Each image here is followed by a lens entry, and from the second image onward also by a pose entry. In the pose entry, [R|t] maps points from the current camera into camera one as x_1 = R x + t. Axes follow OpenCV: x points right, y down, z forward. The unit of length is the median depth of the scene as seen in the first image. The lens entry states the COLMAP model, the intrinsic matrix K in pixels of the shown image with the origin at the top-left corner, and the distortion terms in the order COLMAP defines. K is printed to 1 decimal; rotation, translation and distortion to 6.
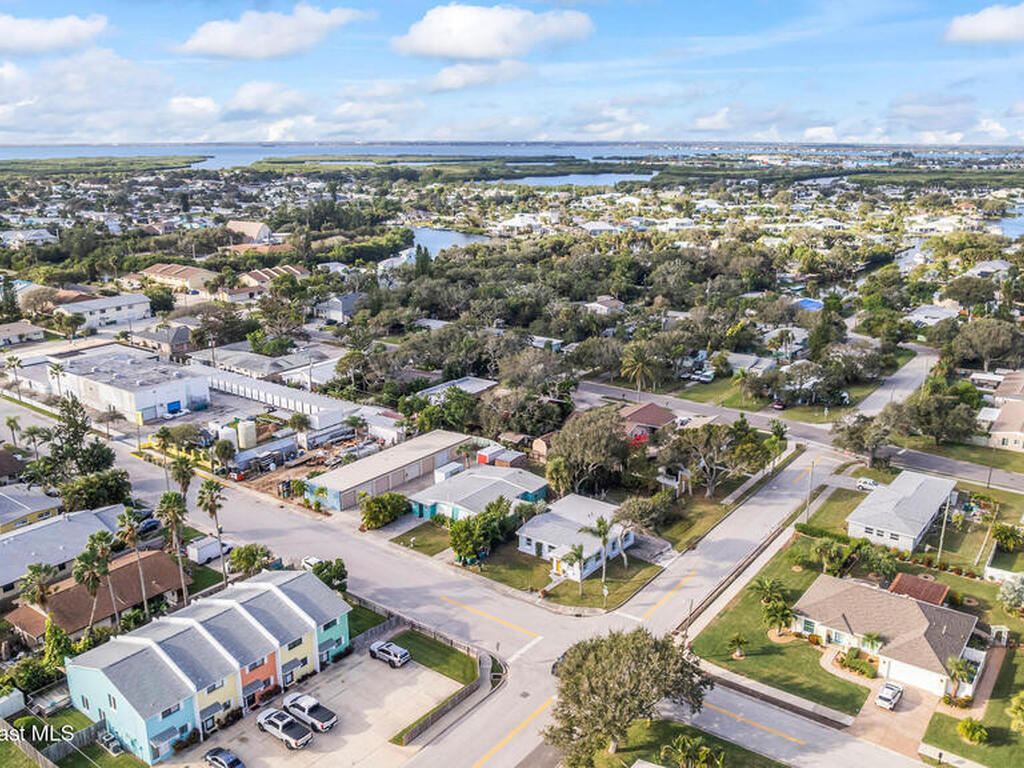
lens RADIAL K [[876.4, 0, 512.0], [0, 876.4, 384.0], [0, 0, 1]] dist [-0.045950, 0.003504]
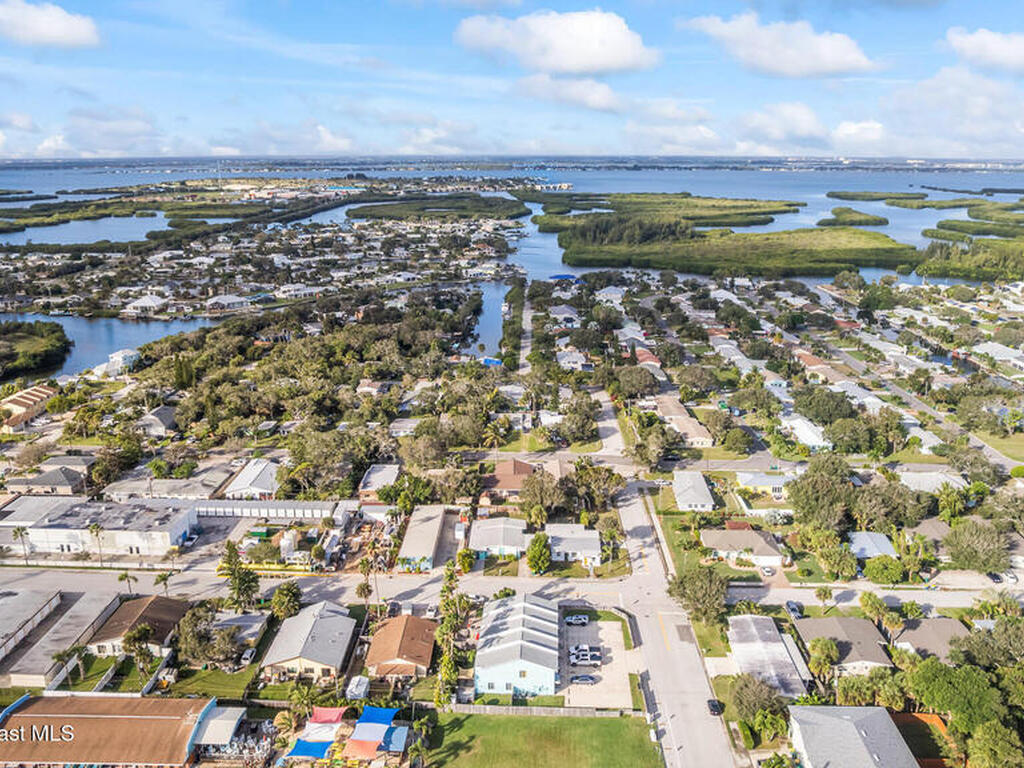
lens RADIAL K [[876.4, 0, 512.0], [0, 876.4, 384.0], [0, 0, 1]] dist [-0.045950, 0.003504]
pose [[0.822864, -0.147473, 0.548769, -0.648226], [0.156874, 0.987161, 0.030056, -0.151276], [-0.546156, 0.061356, 0.835434, -0.297626]]
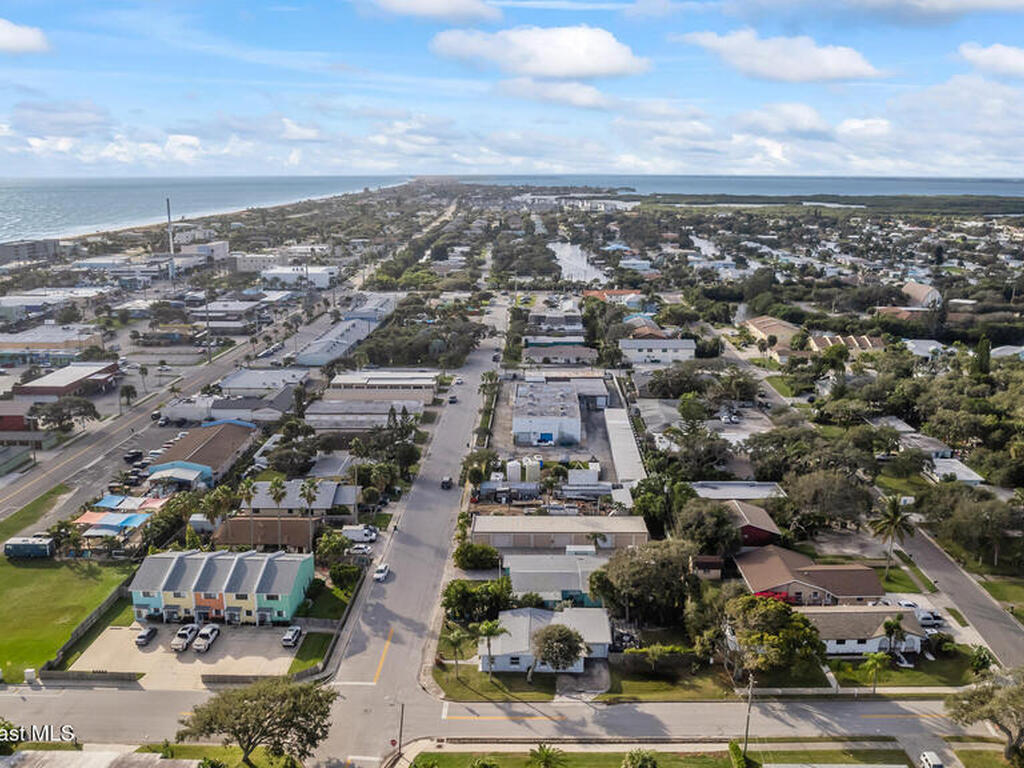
lens RADIAL K [[876.4, 0, 512.0], [0, 876.4, 384.0], [0, 0, 1]] dist [-0.045950, 0.003504]
pose [[0.587385, 0.190847, -0.786483, 0.542195], [-0.220900, 0.972705, 0.071057, -0.124882], [0.778577, 0.131997, 0.613510, 0.203209]]
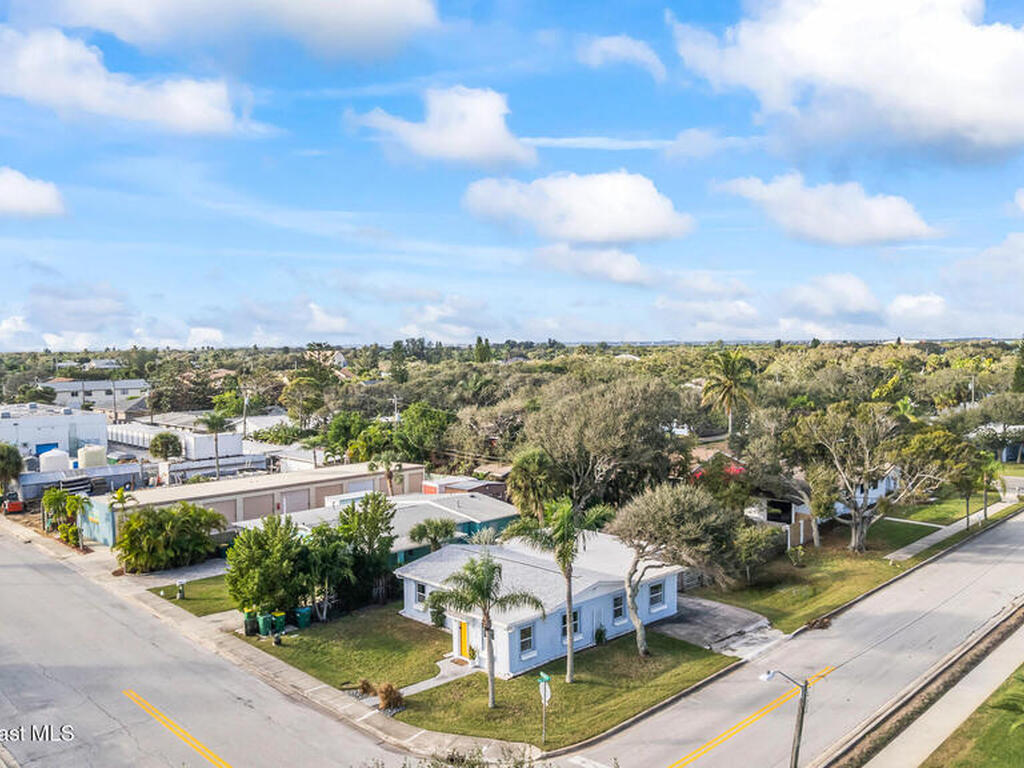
lens RADIAL K [[876.4, 0, 512.0], [0, 876.4, 384.0], [0, 0, 1]] dist [-0.045950, 0.003504]
pose [[0.989078, -0.000964, -0.147389, 0.083452], [-0.031275, 0.975835, -0.216257, 0.113645], [0.144036, 0.218505, 0.965147, 0.379753]]
